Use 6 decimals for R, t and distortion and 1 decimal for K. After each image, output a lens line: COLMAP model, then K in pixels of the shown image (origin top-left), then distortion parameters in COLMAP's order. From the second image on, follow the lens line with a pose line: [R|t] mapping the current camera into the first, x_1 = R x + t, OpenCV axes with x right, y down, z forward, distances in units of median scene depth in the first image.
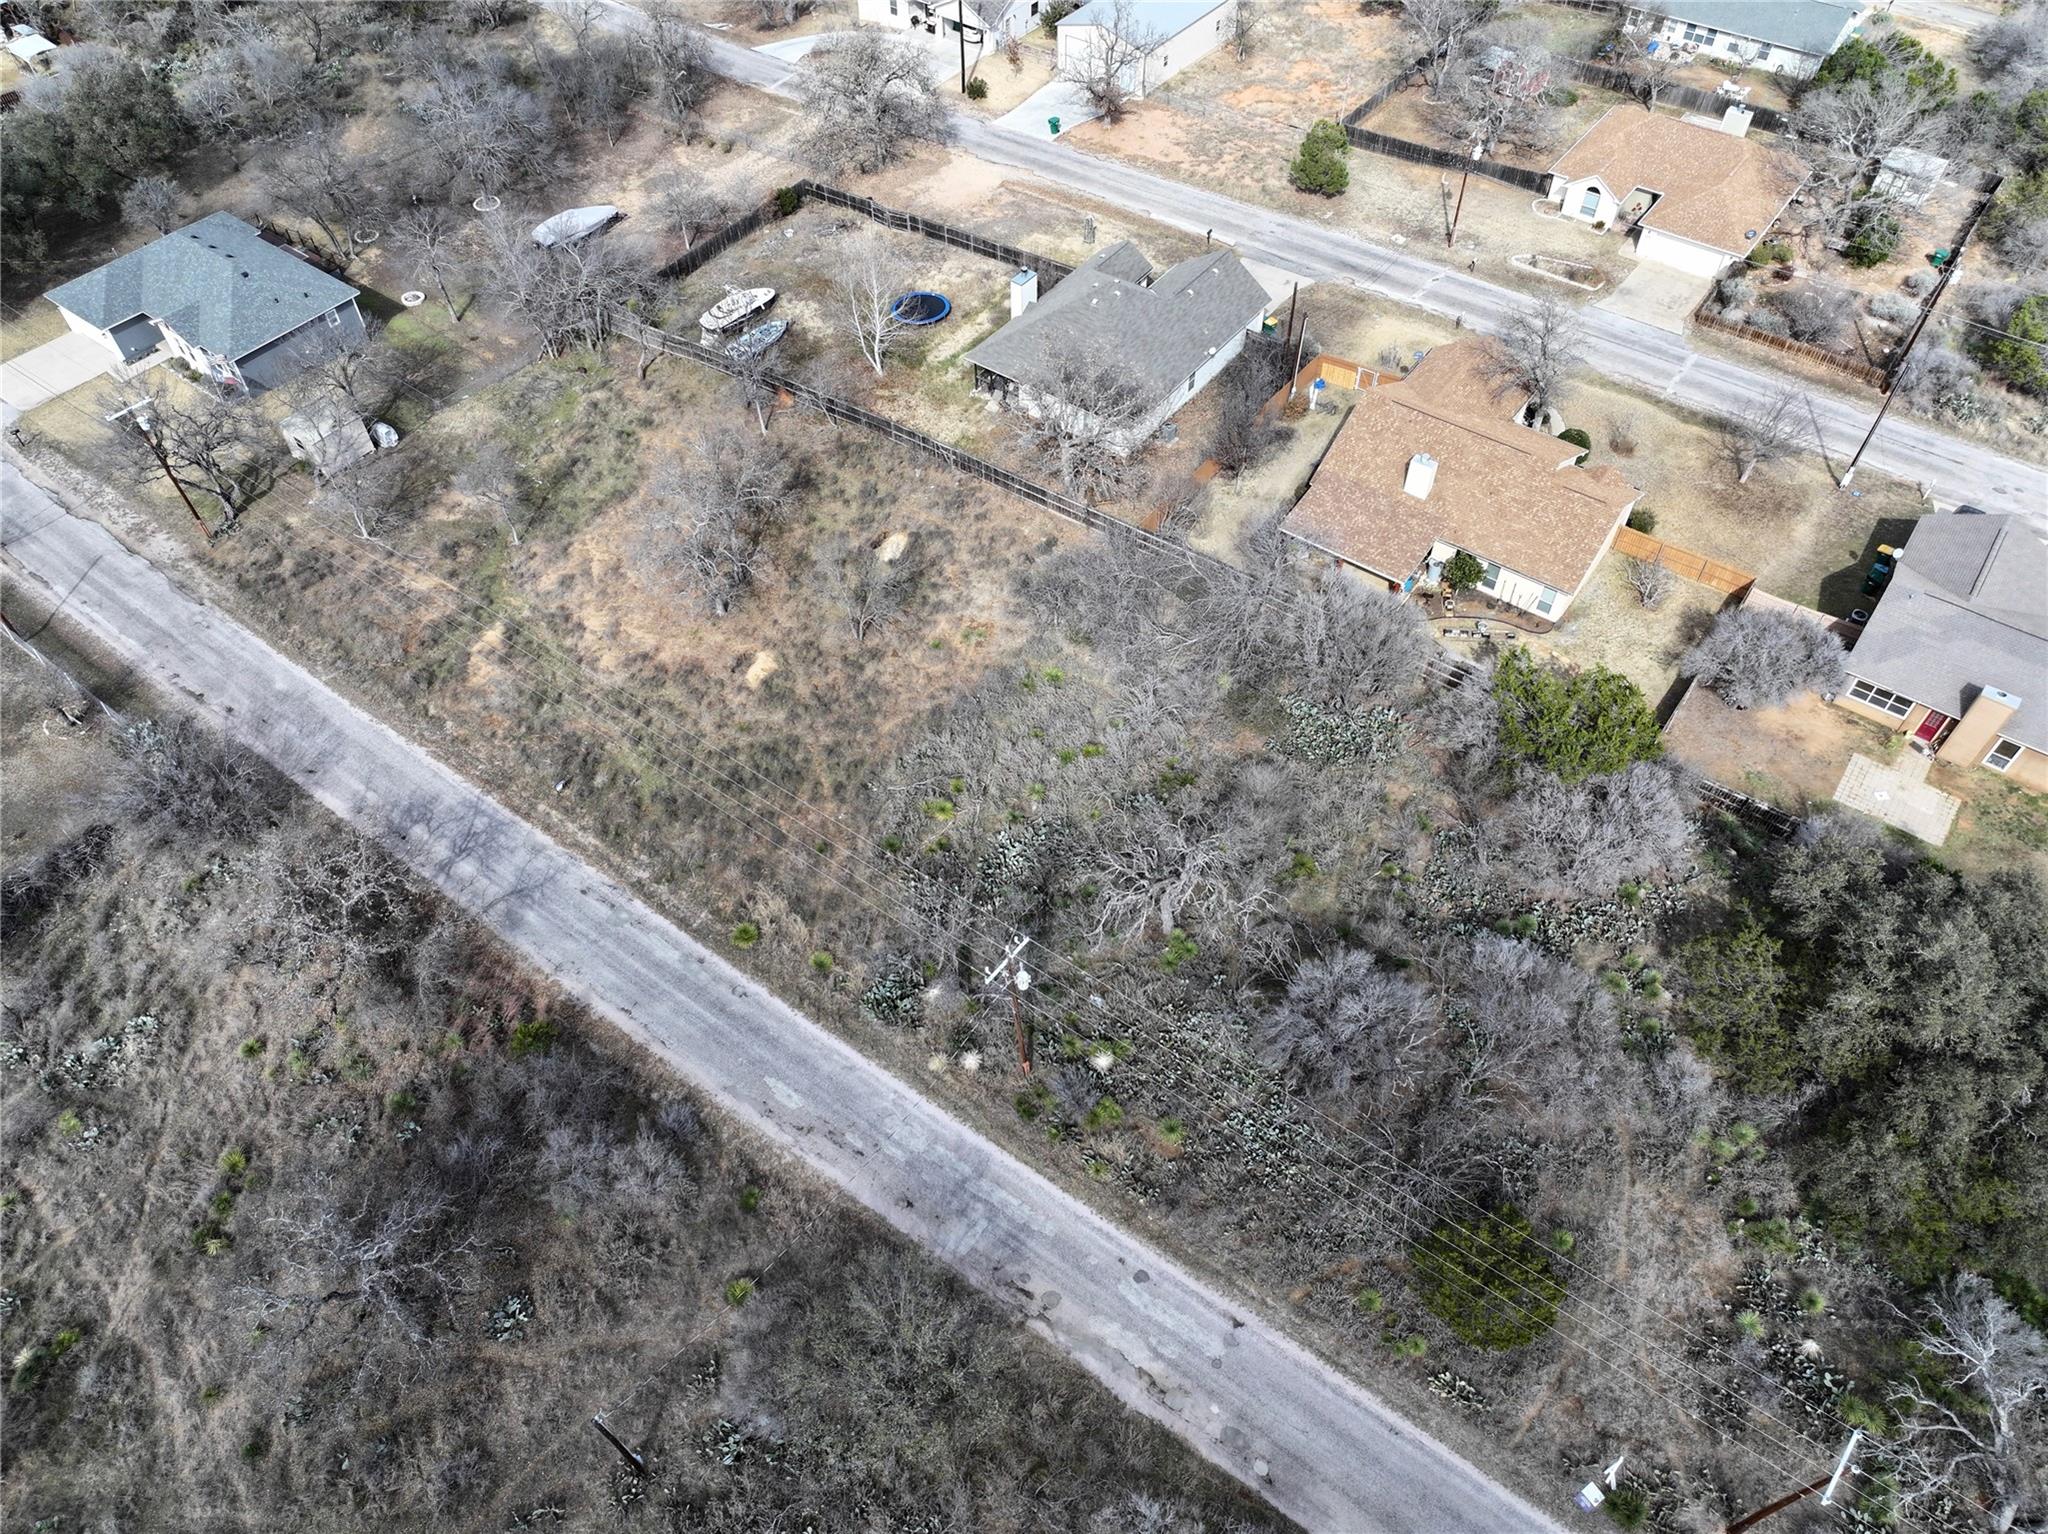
lens RADIAL K [[1432.3, 0, 1034.9], [0, 1432.3, 765.6], [0, 0, 1]] dist [0.010134, -0.001294]
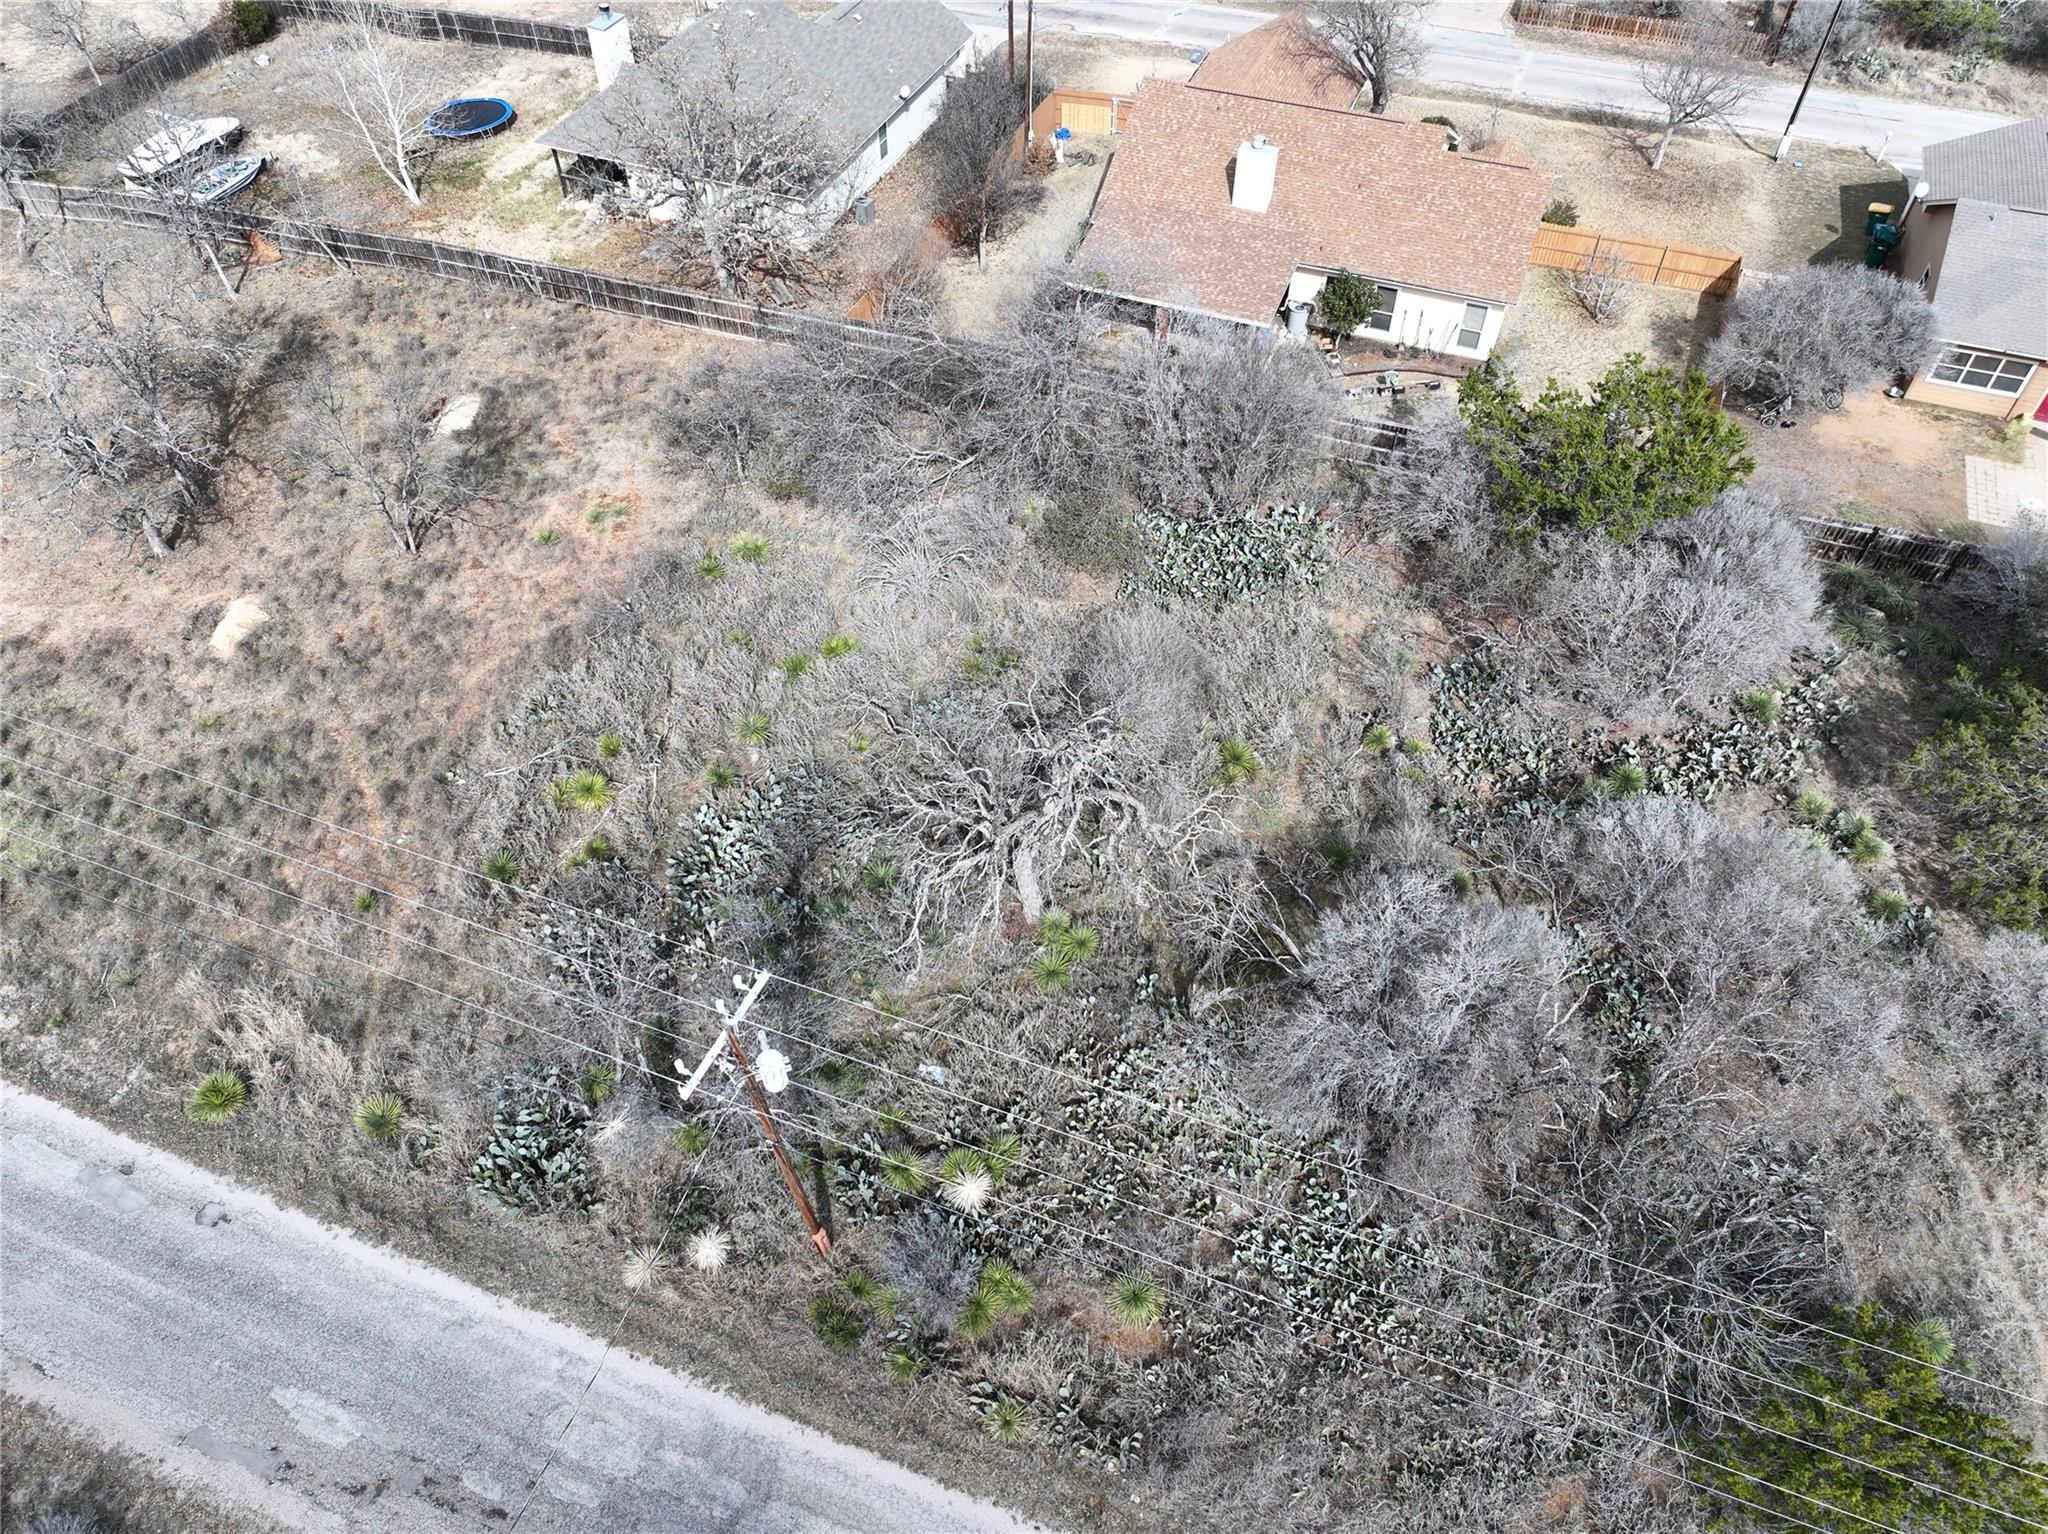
lens RADIAL K [[1432.3, 0, 1034.9], [0, 1432.3, 765.6], [0, 0, 1]] dist [0.010134, -0.001294]
pose [[0.967684, -0.183632, 0.172821, 0.007615], [0.188903, 0.981890, -0.014414, 0.056643], [-0.167044, 0.046595, 0.984848, 0.390562]]
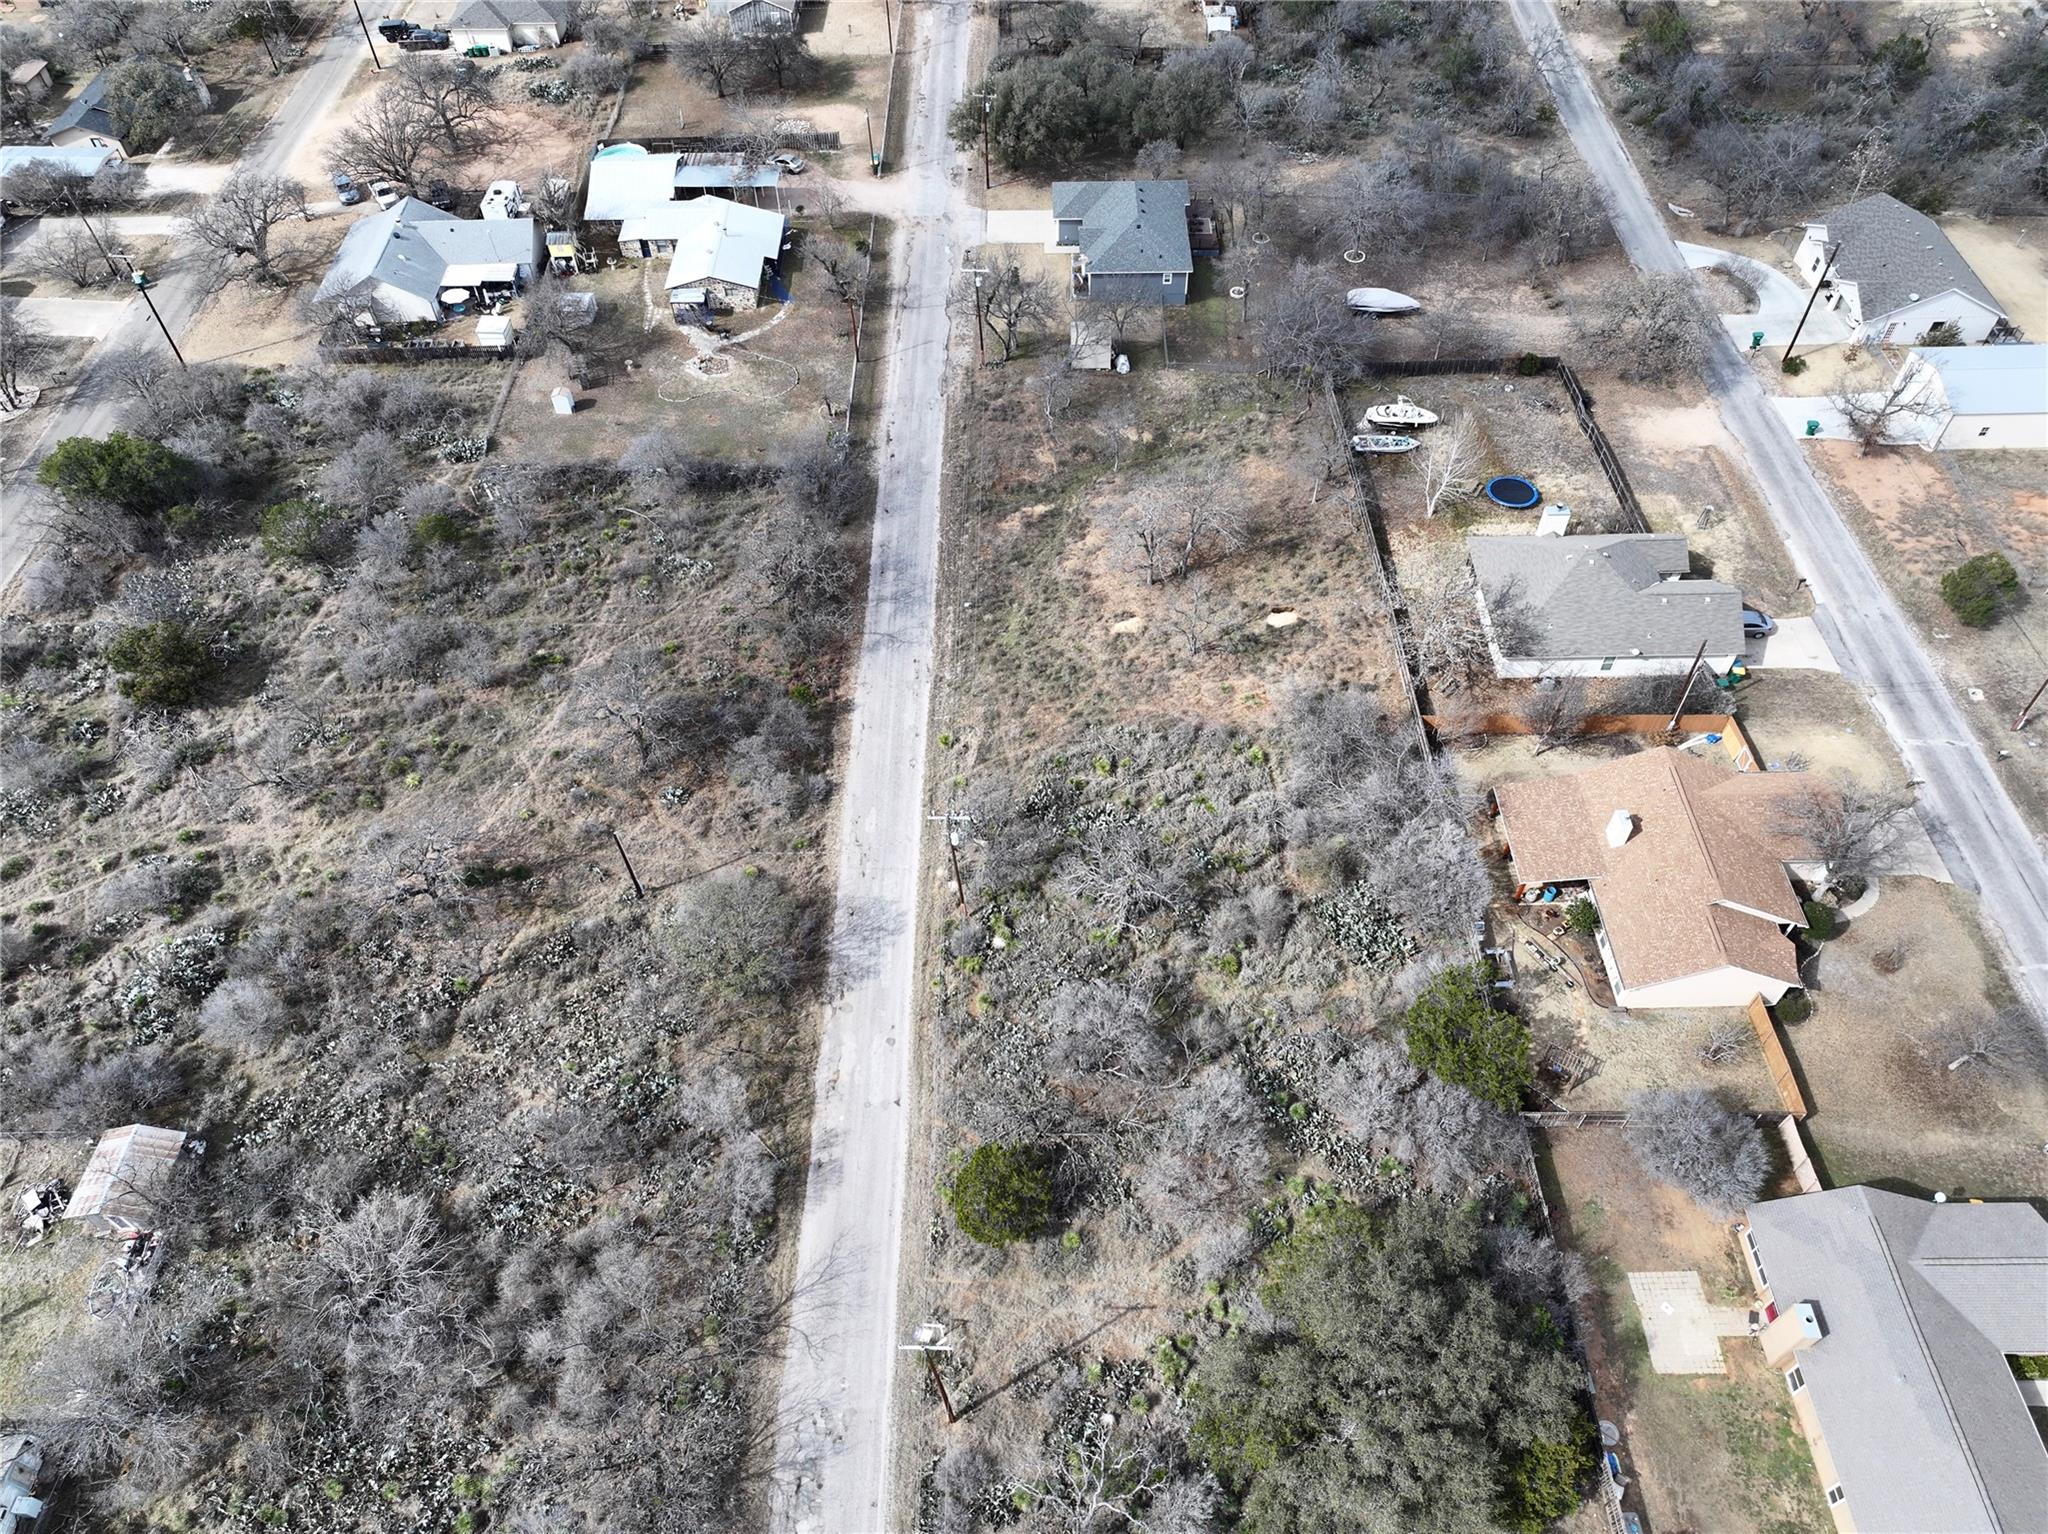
lens RADIAL K [[1432.3, 0, 1034.9], [0, 1432.3, 765.6], [0, 0, 1]] dist [0.010134, -0.001294]
pose [[0.597438, 0.614438, -0.515300, 0.556709], [-0.611114, 0.764921, 0.203558, -0.194194], [0.519238, 0.193294, 0.832484, -0.170742]]
